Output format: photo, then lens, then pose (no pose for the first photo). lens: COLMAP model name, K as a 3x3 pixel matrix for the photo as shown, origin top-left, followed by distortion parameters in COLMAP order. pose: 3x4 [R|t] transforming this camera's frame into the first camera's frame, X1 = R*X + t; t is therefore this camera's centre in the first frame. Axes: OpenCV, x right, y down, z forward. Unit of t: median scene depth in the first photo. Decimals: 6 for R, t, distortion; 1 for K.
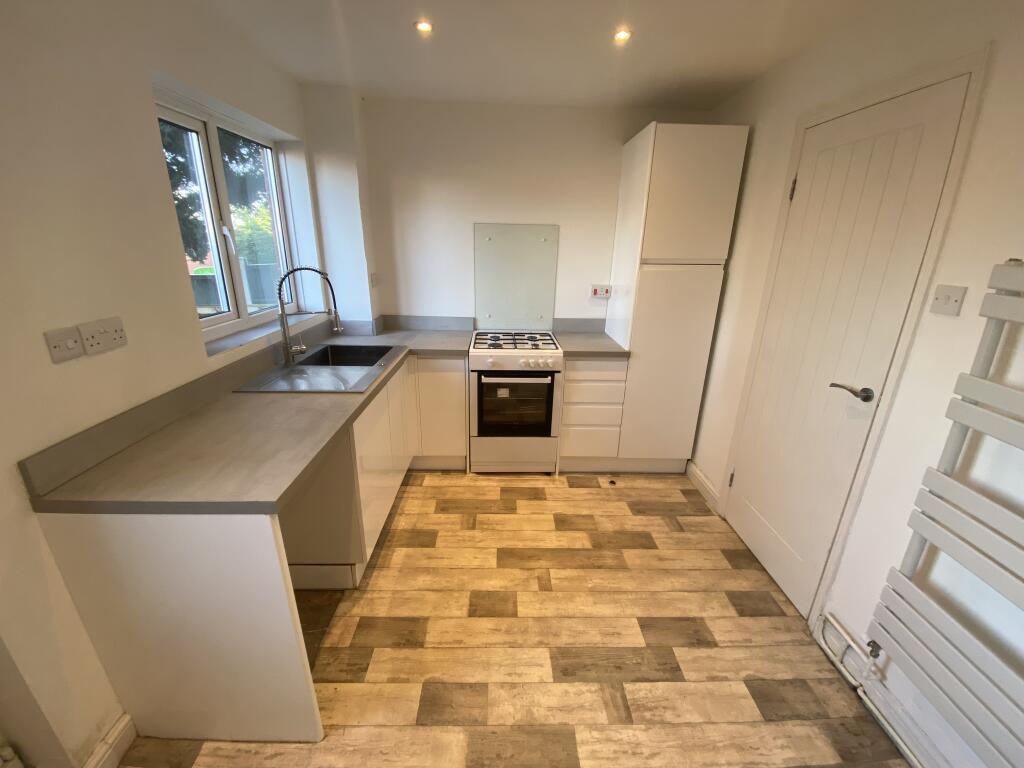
lens RADIAL K [[422.5, 0, 511.0], [0, 422.5, 381.2], [0, 0, 1]] dist [-0.001370, -0.000389]
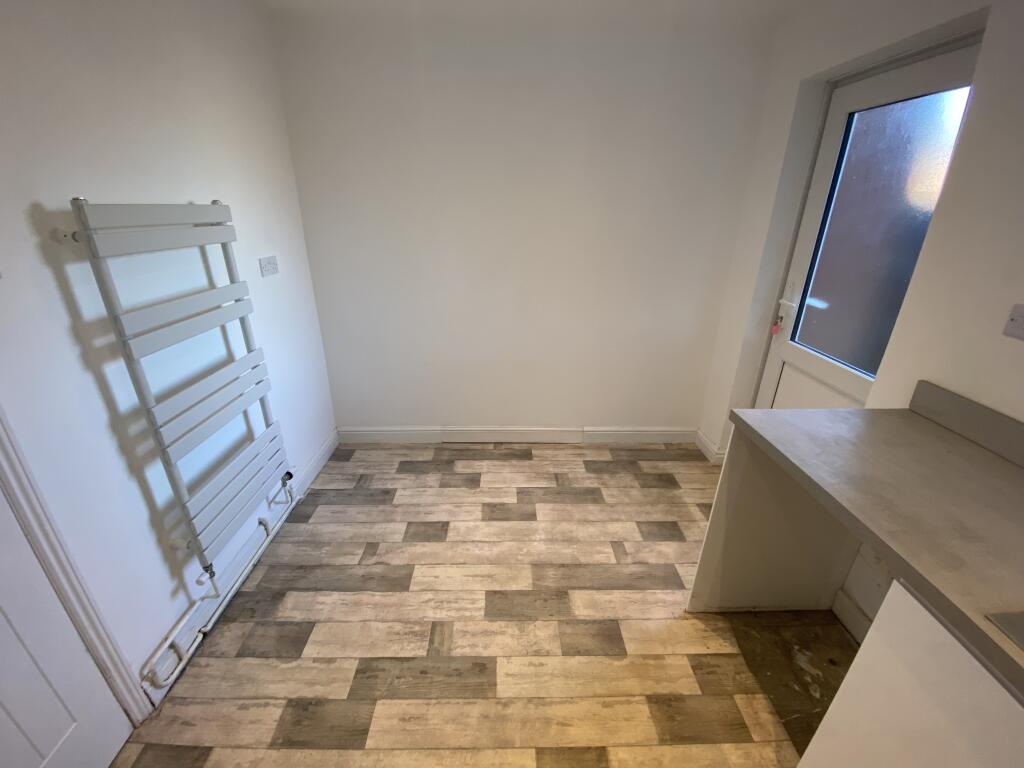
lens RADIAL K [[422.5, 0, 514.4], [0, 422.5, 384.0], [0, 0, 1]] dist [-0.001370, -0.000389]
pose [[-0.999534, -0.027020, -0.014186, 0.089735], [-0.029741, 0.758272, 0.651260, -0.412567], [-0.006840, 0.651378, -0.758722, 1.326179]]
